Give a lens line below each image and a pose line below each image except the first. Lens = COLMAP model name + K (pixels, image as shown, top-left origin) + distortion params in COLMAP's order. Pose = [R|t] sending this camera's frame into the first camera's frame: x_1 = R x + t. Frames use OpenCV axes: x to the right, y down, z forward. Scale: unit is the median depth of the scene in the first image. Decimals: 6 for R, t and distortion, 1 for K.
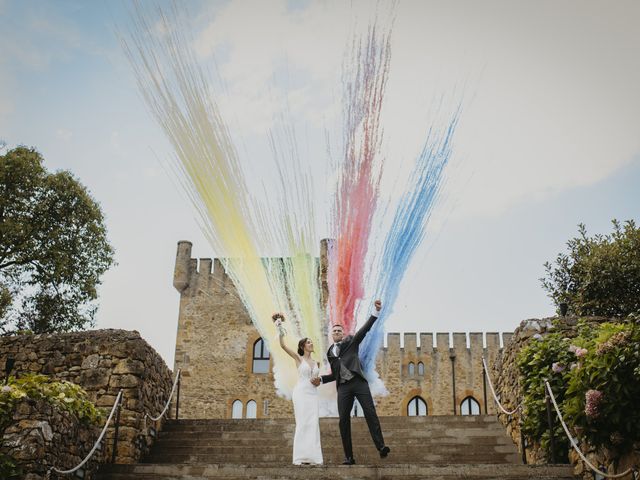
lens RADIAL K [[711.8, 0, 302.9], [0, 711.8, 258.4], [0, 0, 1]] dist [-0.044127, 0.000000]
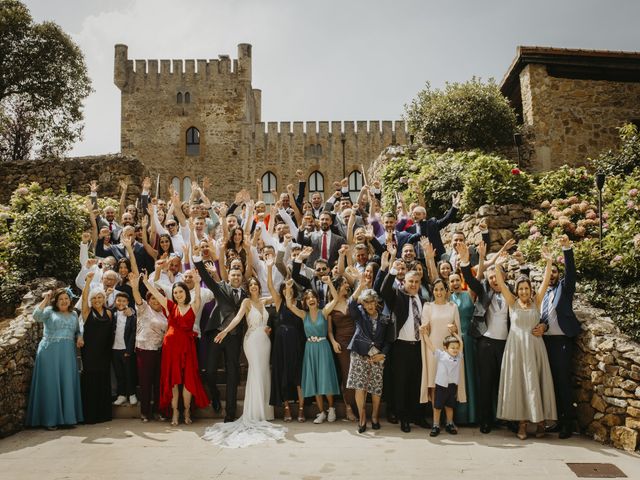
lens RADIAL K [[711.8, 0, 316.0], [0, 711.8, 243.3], [0, 0, 1]] dist [-0.044127, 0.000000]
pose [[0.986129, -0.043591, 0.160153, -0.054028], [-0.012231, 0.943188, 0.332033, -0.112993], [-0.165528, -0.329386, 0.929573, -0.256236]]
